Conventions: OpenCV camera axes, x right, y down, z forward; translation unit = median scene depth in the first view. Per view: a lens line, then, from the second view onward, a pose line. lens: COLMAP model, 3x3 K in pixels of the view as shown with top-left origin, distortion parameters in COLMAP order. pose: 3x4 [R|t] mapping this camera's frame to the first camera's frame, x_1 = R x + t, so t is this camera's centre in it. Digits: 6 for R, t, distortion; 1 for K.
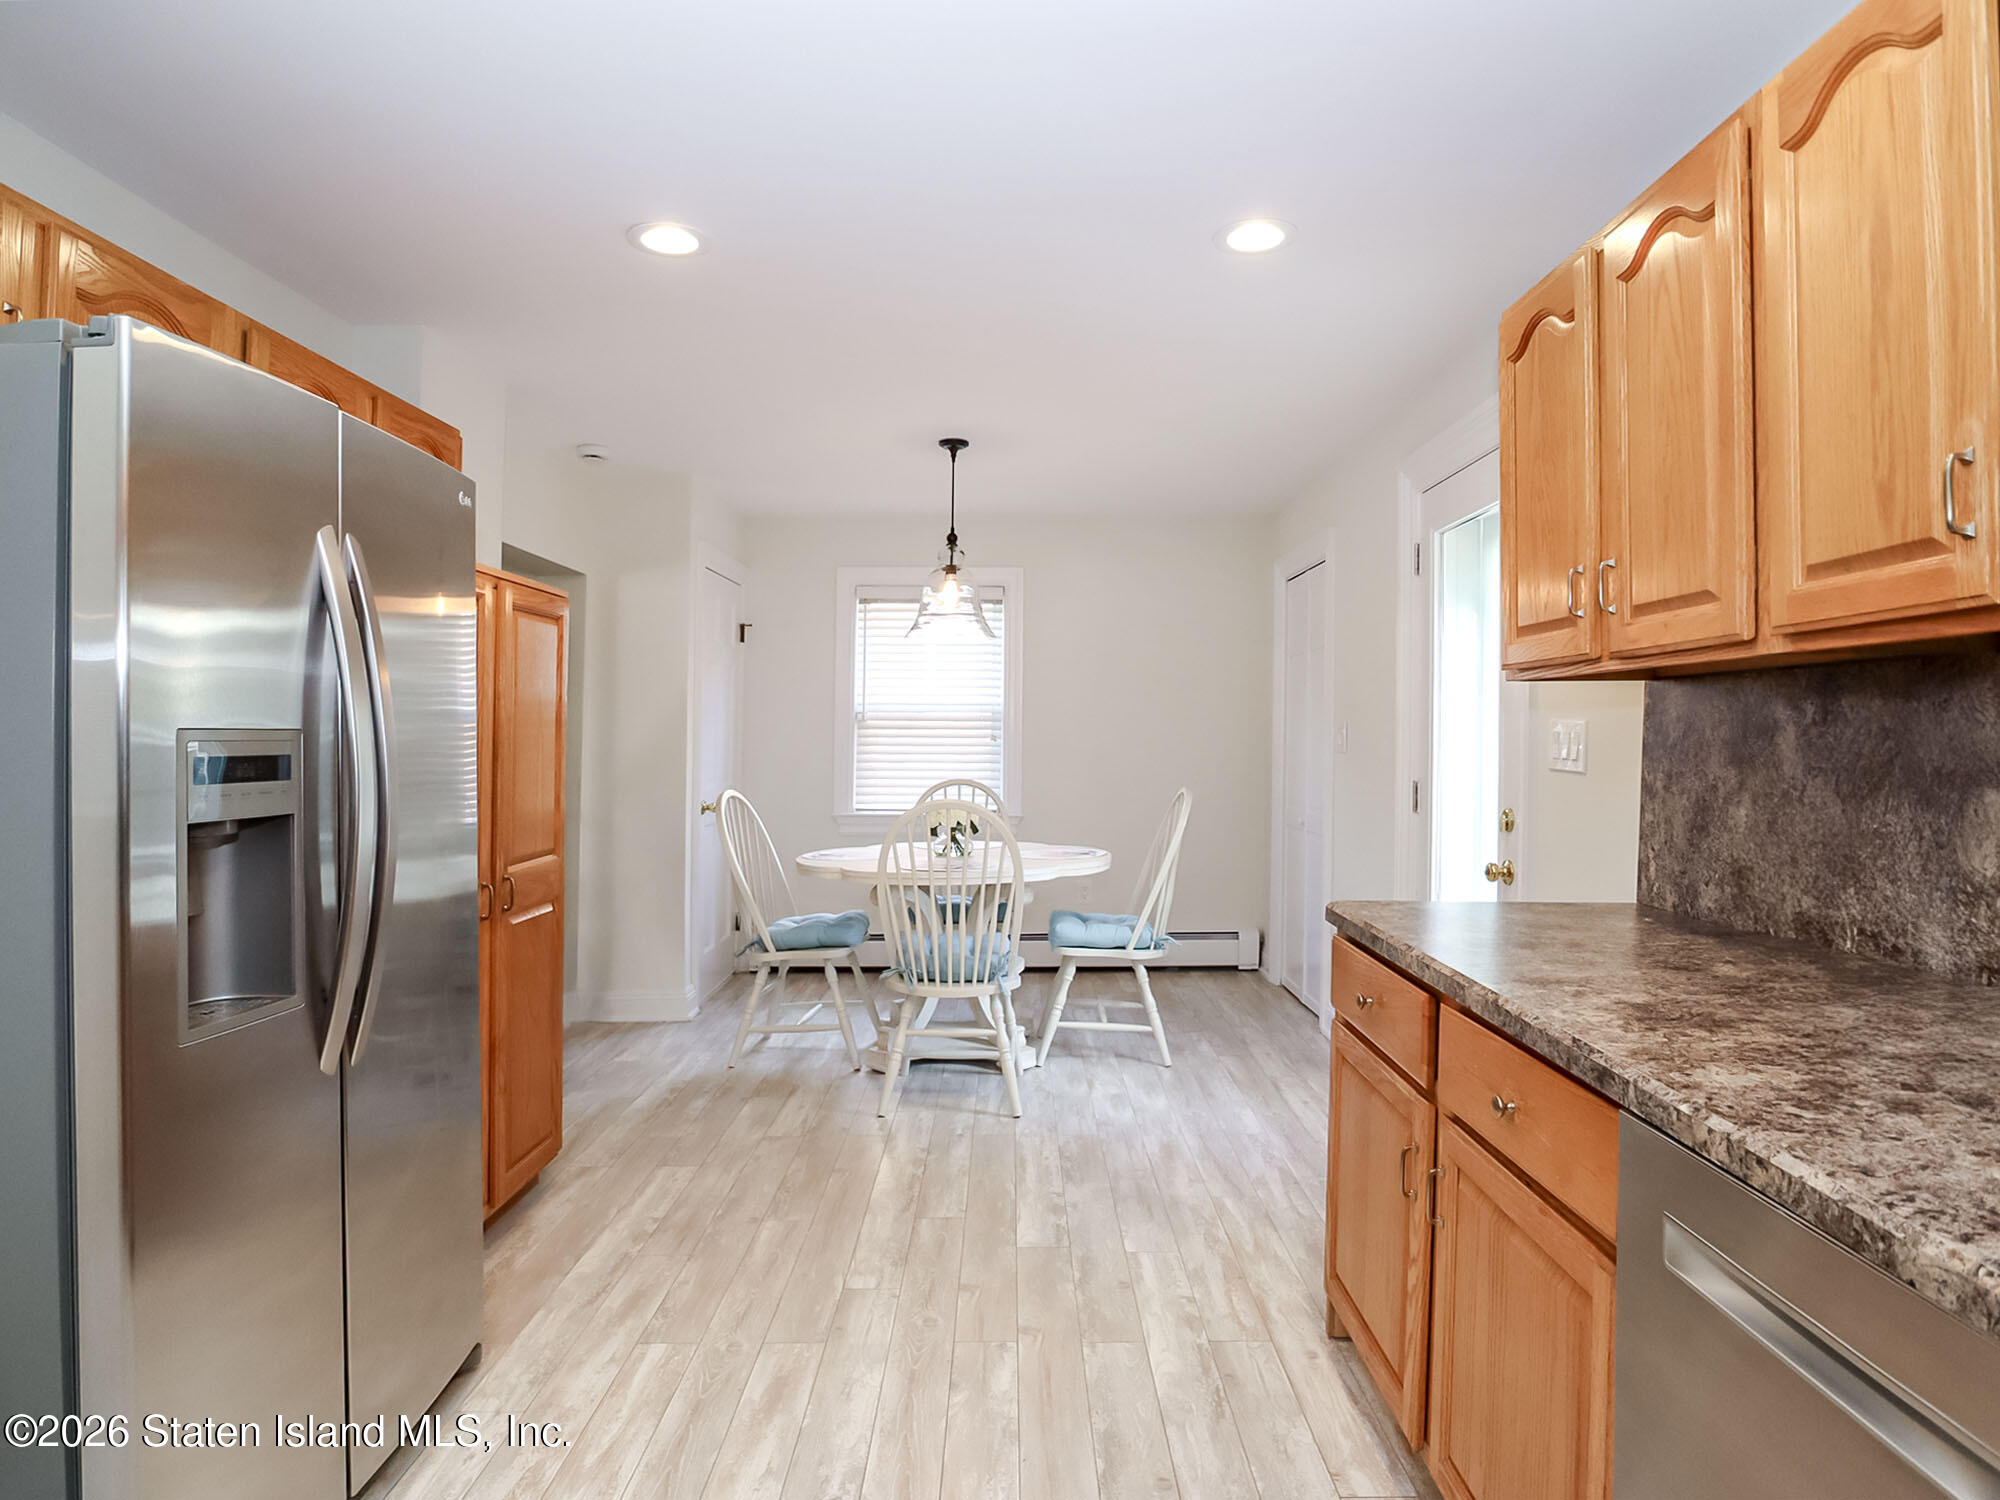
lens RADIAL K [[1127.2, 0, 1013.7], [0, 1127.2, 730.6], [0, 0, 1]] dist [-0.040154, 0.003712]
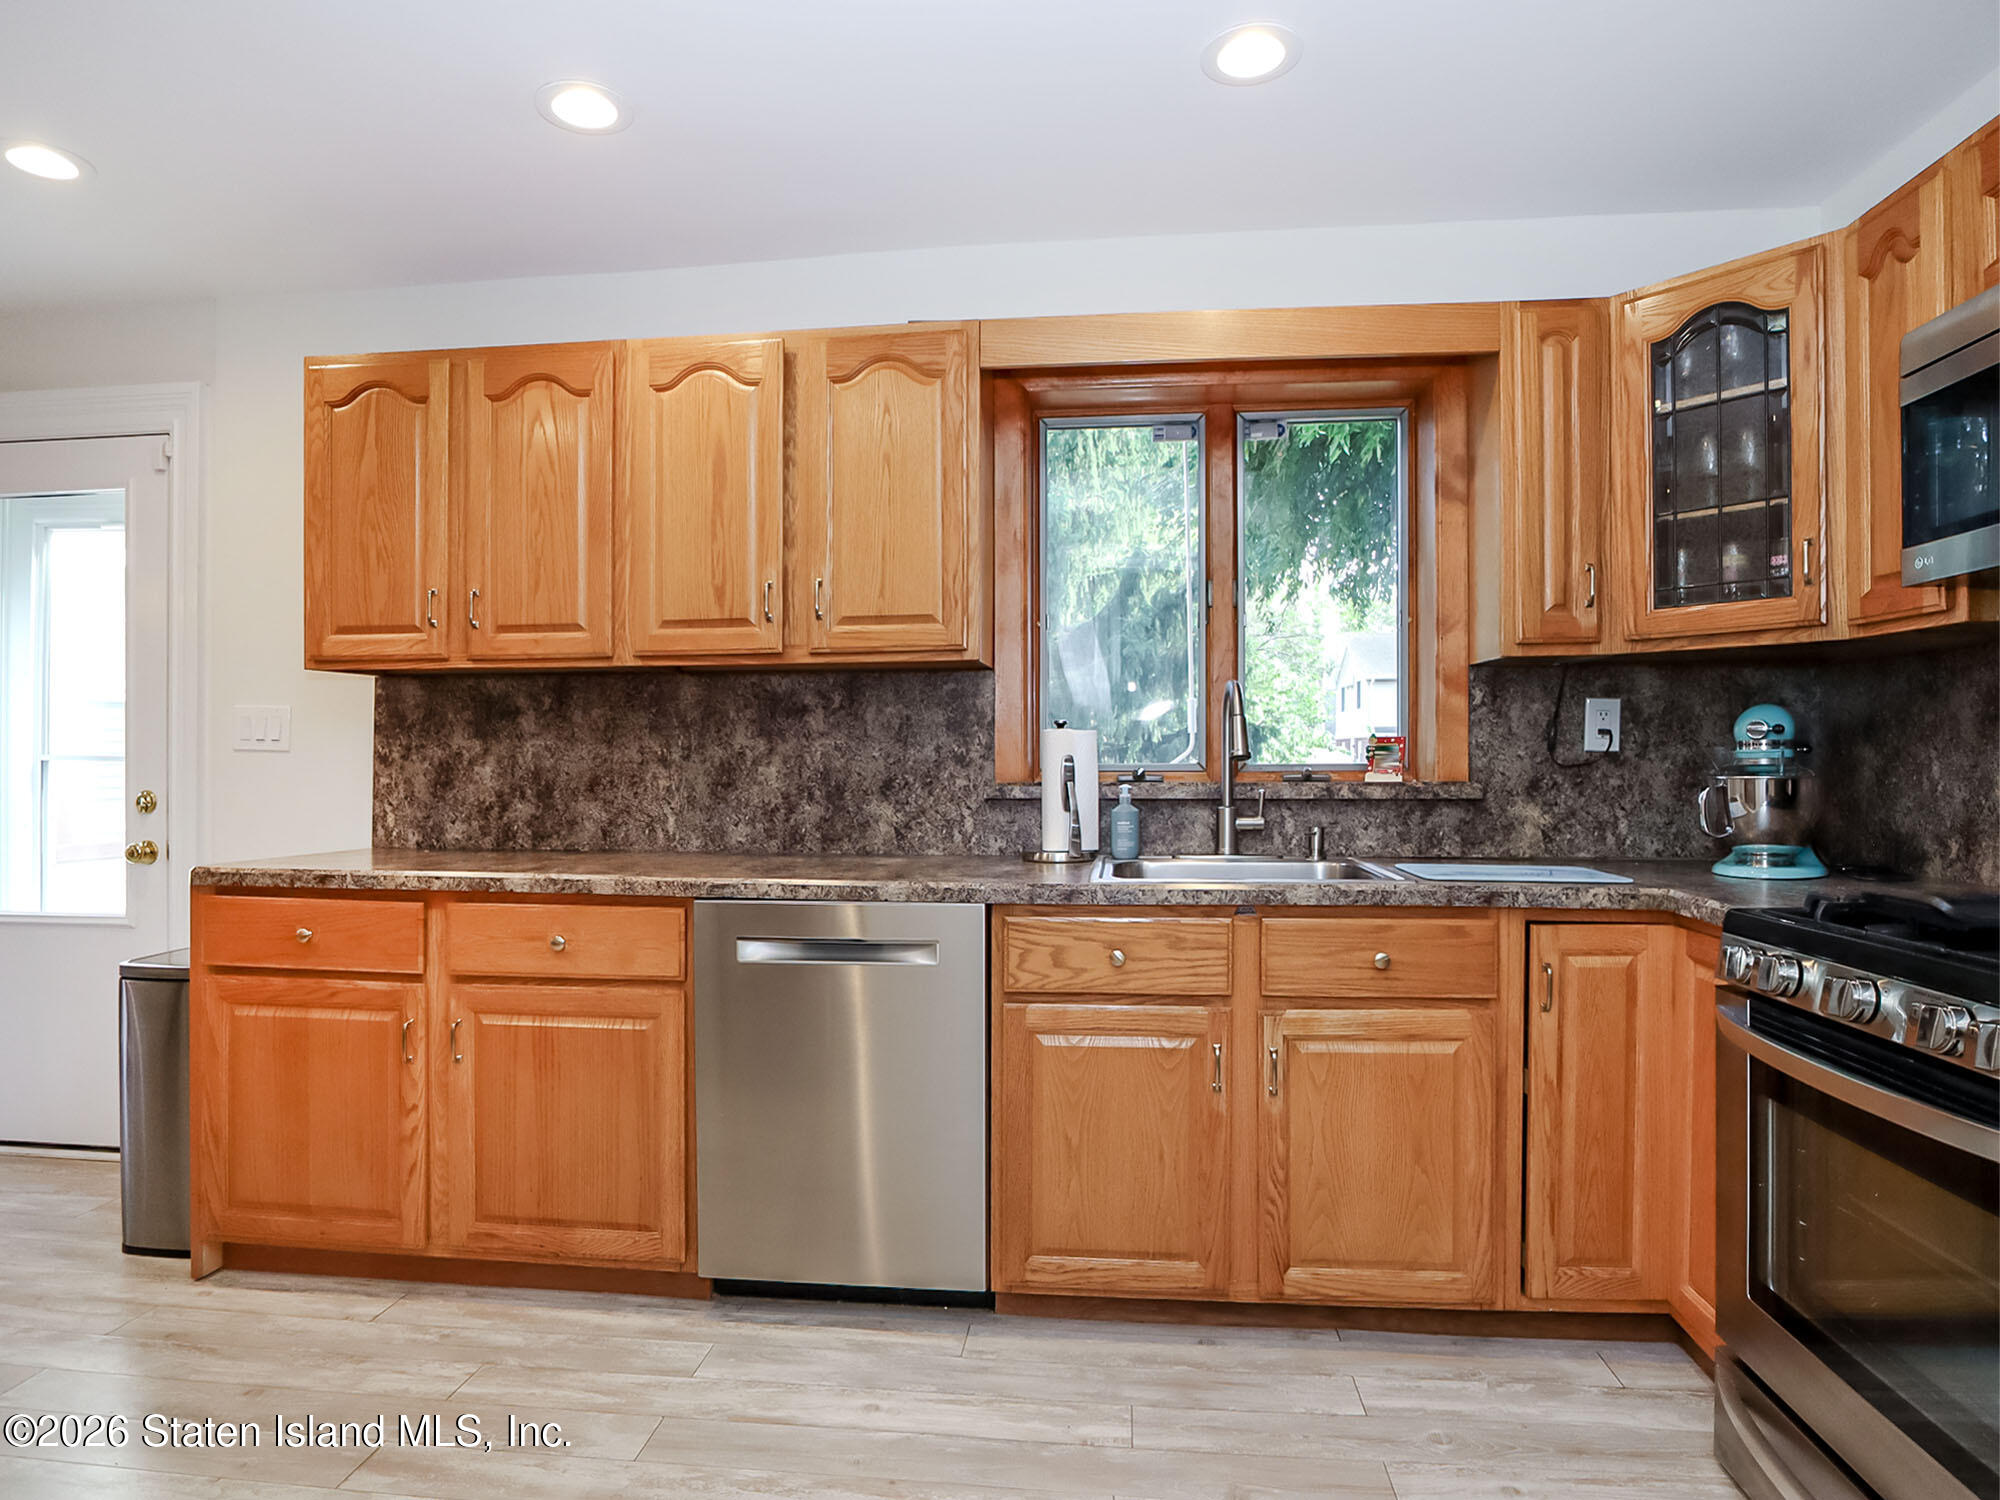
lens RADIAL K [[1127.2, 0, 1001.8], [0, 1127.2, 760.0], [0, 0, 1]] dist [-0.040154, 0.003712]
pose [[0.128884, -0.006859, 0.991636, -0.734196], [-0.004003, 0.999964, 0.007437, 0.047341], [-0.991652, -0.004928, 0.128851, 0.126987]]
